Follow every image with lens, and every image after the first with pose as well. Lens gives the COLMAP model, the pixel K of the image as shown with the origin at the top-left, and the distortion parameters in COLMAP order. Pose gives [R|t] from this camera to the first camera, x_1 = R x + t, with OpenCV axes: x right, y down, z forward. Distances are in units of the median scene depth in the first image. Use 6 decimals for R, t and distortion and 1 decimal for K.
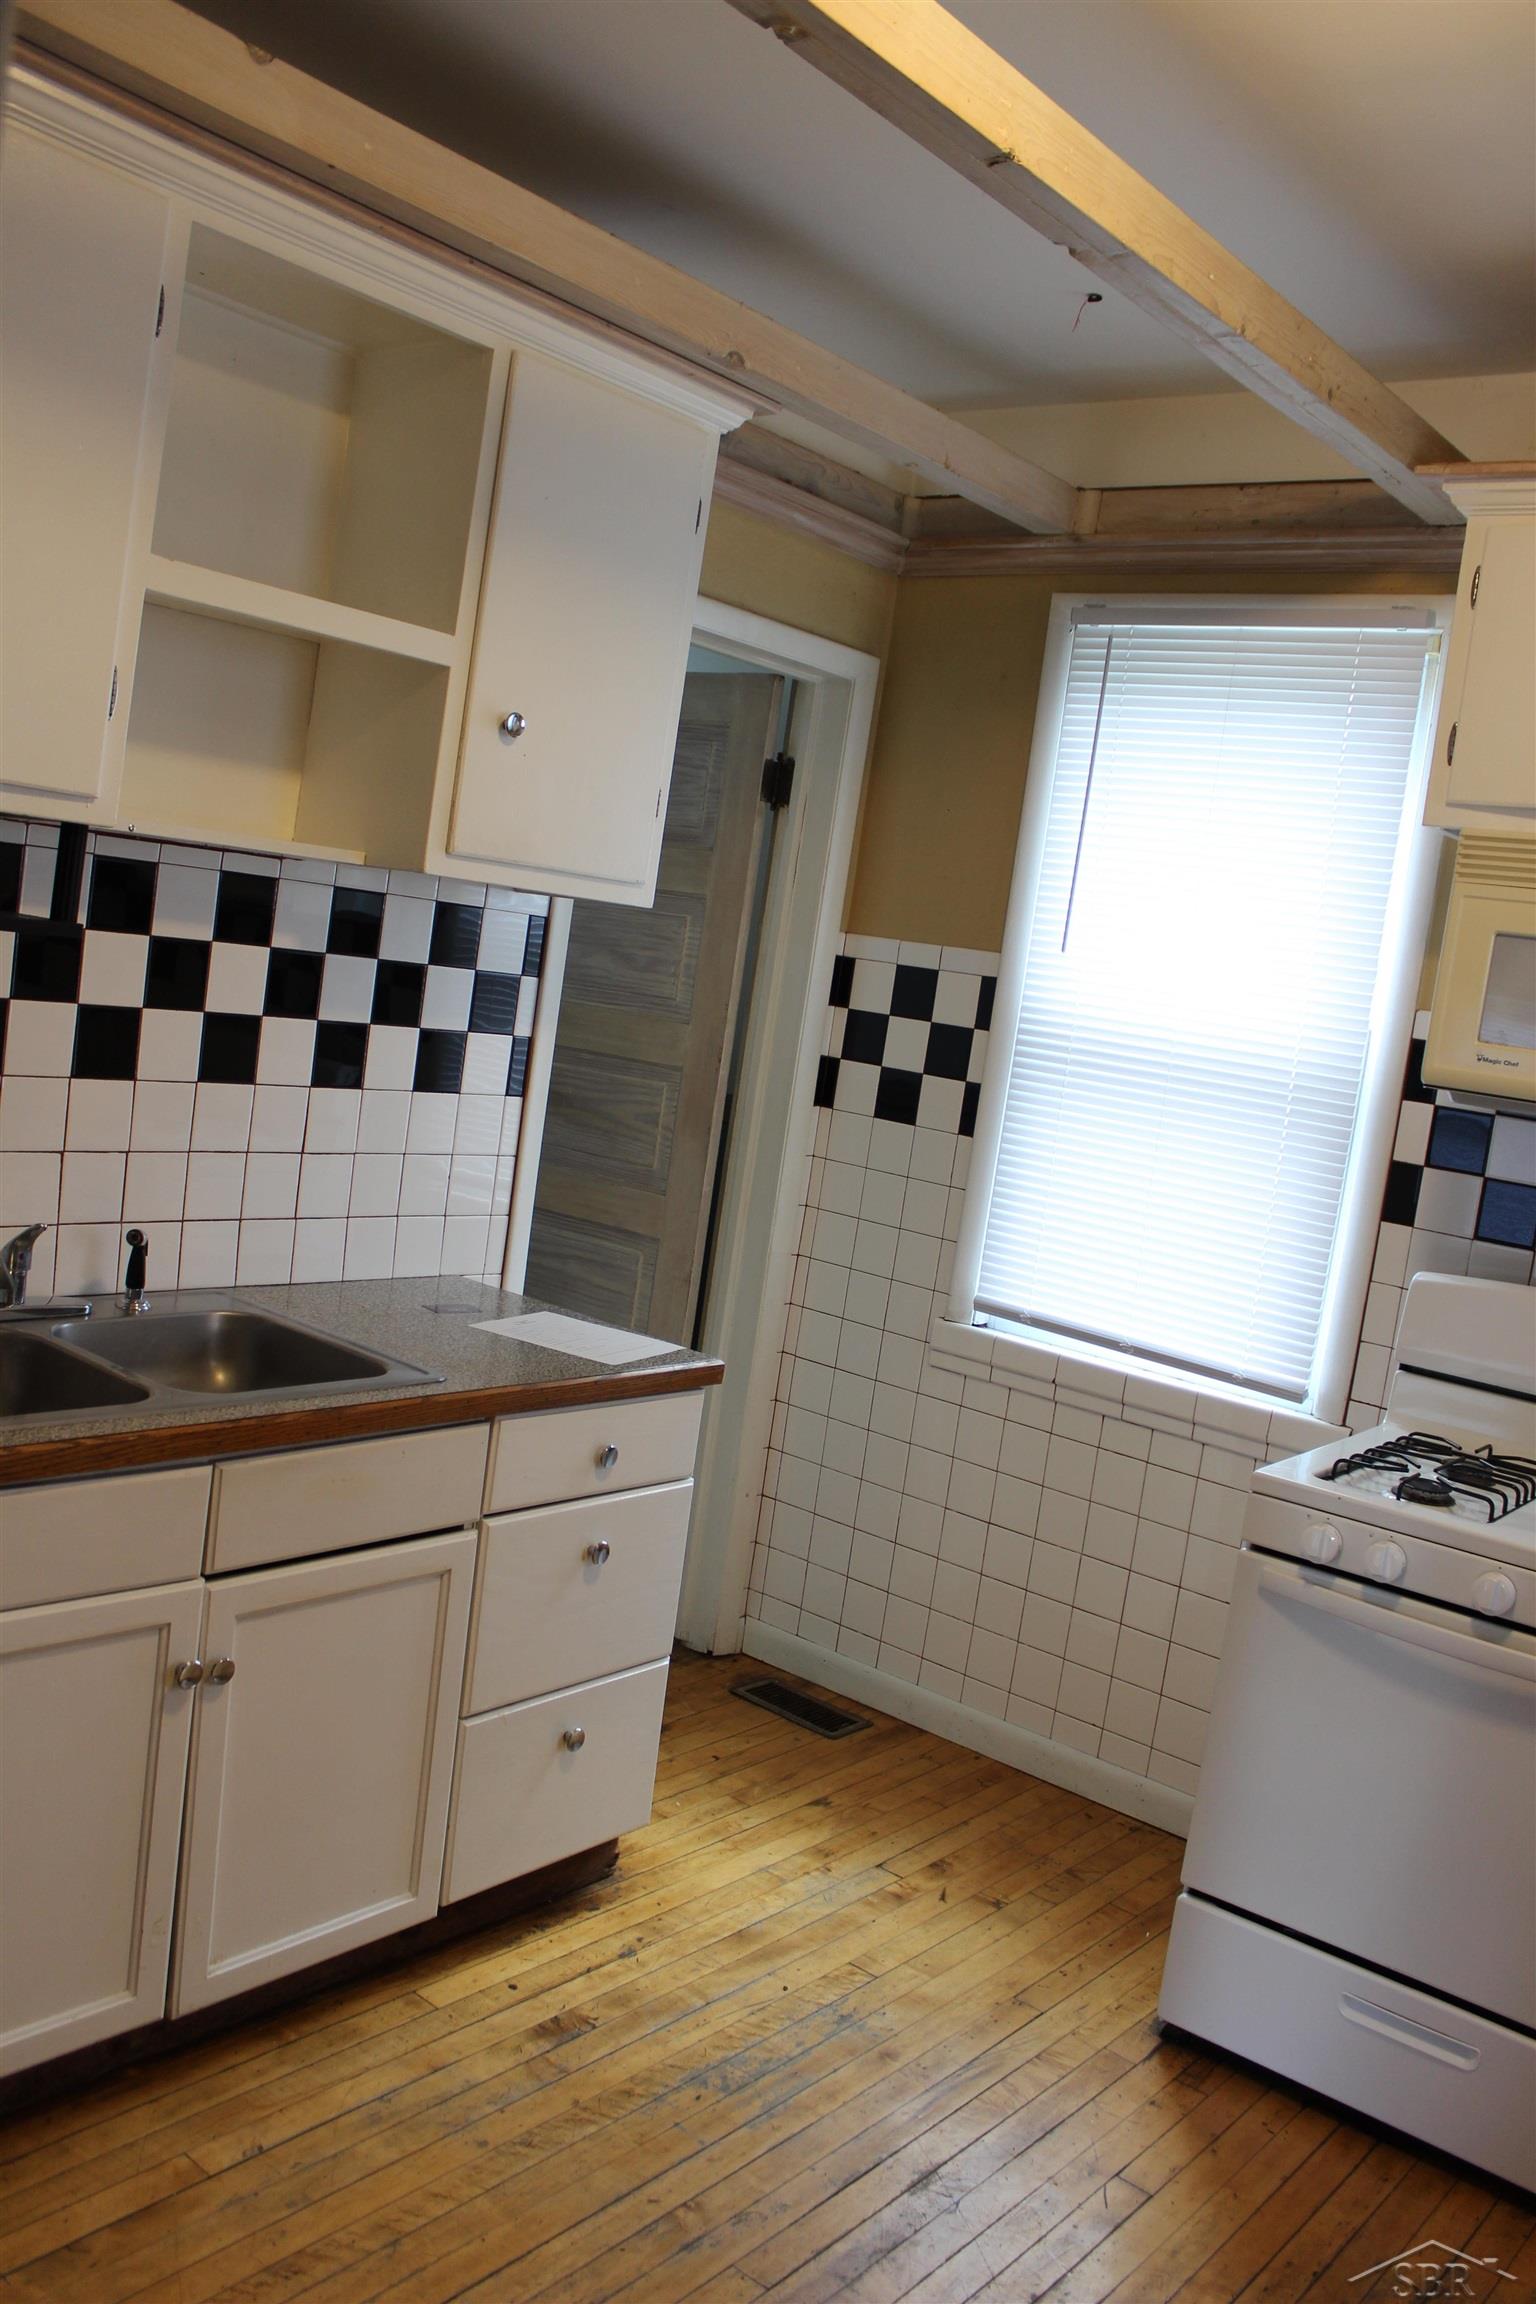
lens RADIAL K [[1908.4, 0, 777.6], [0, 1908.4, 1153.1], [0, 0, 1]] dist [-0.144534, 0.102459]
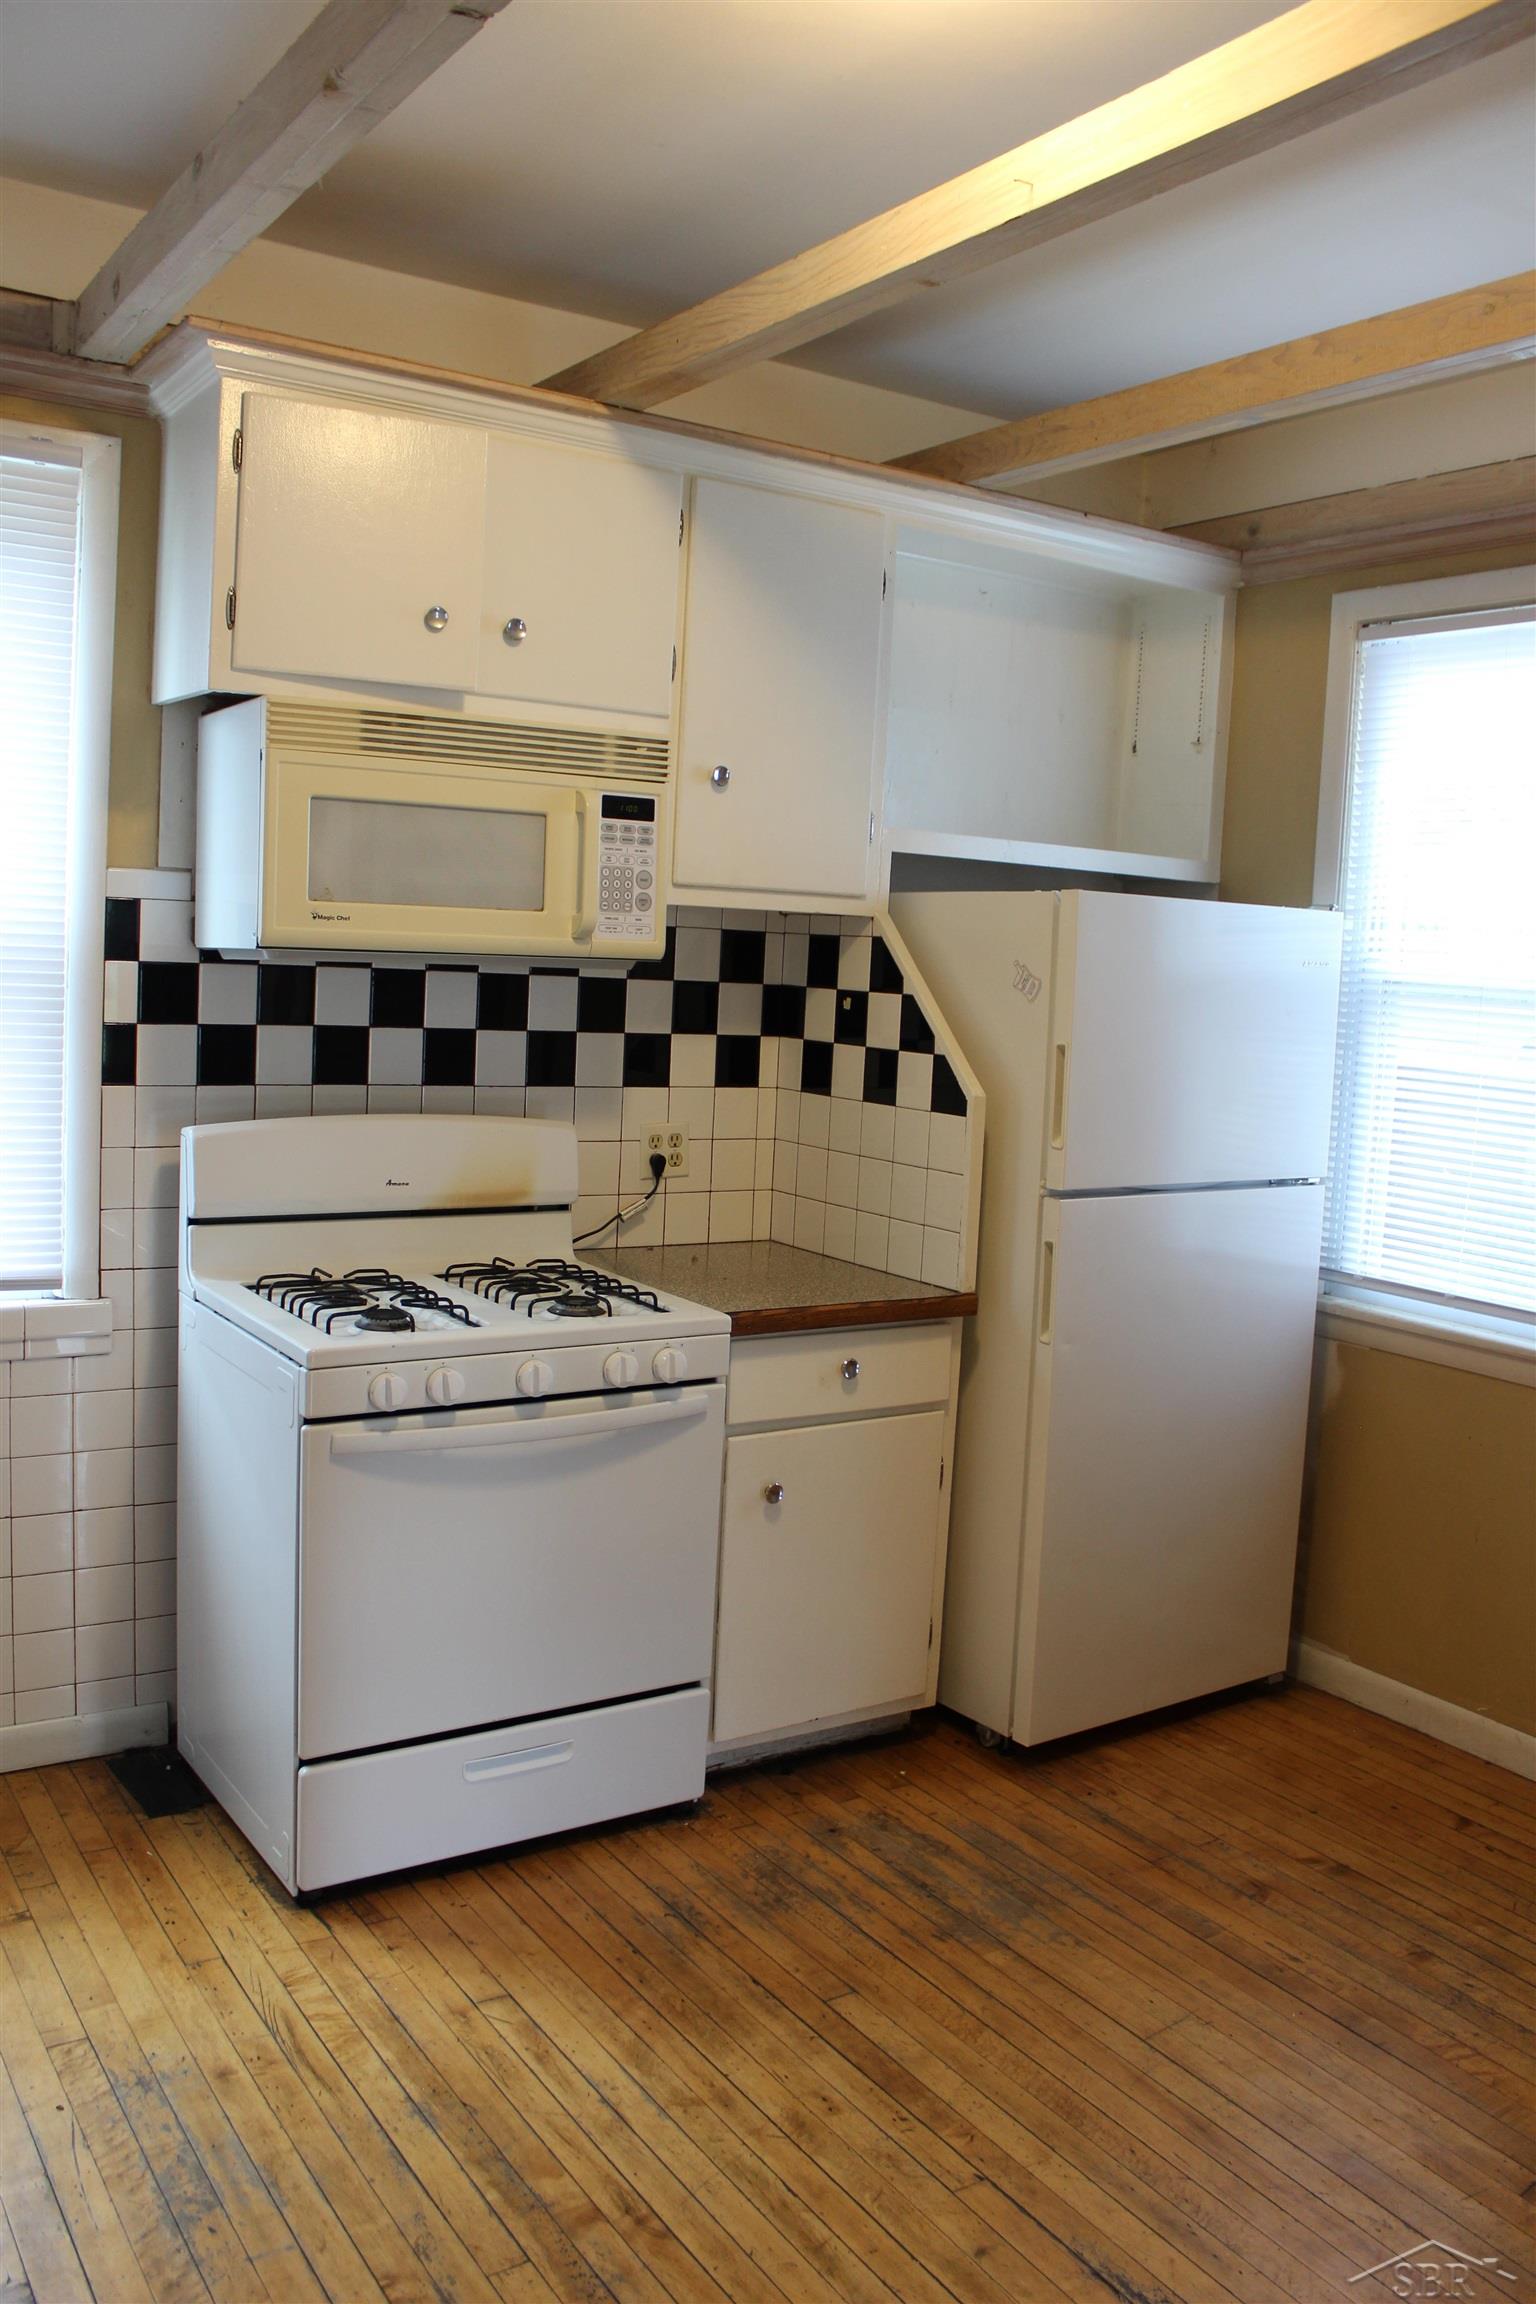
lens RADIAL K [[1908.4, 0, 778.7], [0, 1908.4, 1154.1], [0, 0, 1]] dist [-0.144534, 0.102459]
pose [[0.309893, -0.230303, 0.922457, -0.582770], [0.088481, 0.972995, 0.213196, -0.129206], [-0.946646, 0.015552, 0.321901, 0.425838]]
